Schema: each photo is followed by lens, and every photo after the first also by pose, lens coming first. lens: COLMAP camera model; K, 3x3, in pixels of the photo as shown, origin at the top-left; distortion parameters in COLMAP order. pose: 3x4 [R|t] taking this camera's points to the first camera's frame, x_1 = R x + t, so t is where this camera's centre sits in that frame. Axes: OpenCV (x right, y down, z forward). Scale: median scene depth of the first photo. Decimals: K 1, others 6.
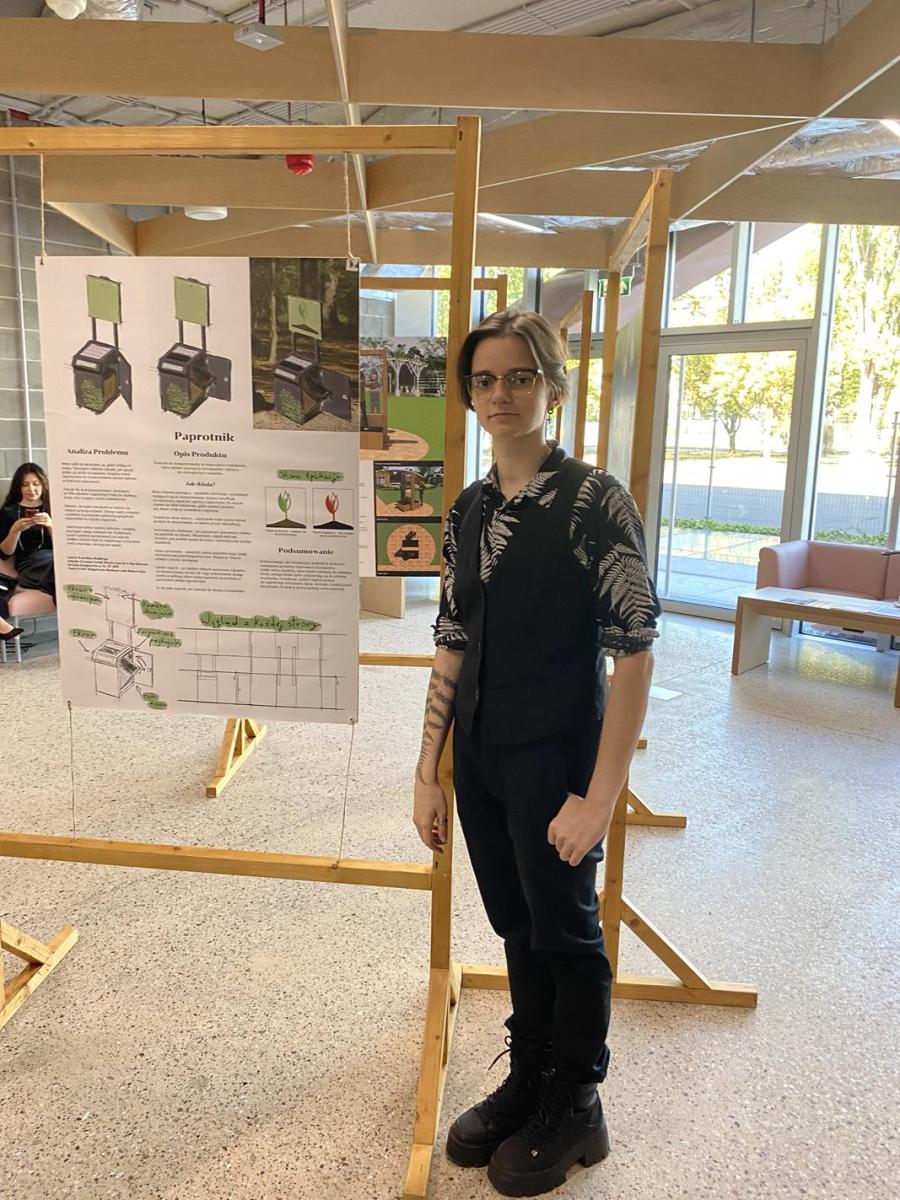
lens RADIAL K [[887.3, 0, 450.0], [0, 887.3, 600.0], [0, 0, 1]] dist [0.104007, -0.294456]
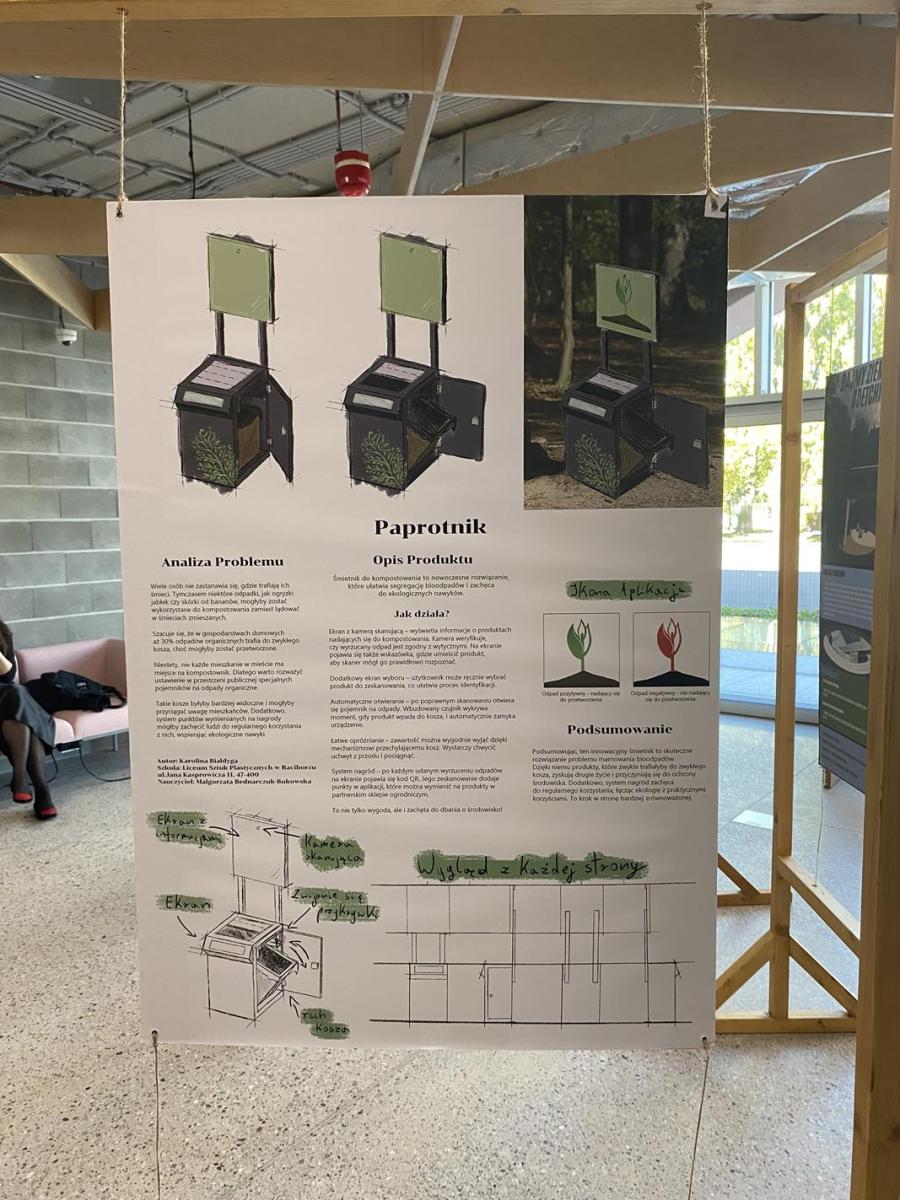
lens RADIAL K [[887.3, 0, 450.0], [0, 887.3, 600.0], [0, 0, 1]] dist [0.104007, -0.294456]
pose [[0.995325, -0.040269, 0.087790, -0.312264], [0.049101, 0.993686, -0.100886, -0.084289], [-0.083173, 0.104725, 0.991017, 0.473057]]
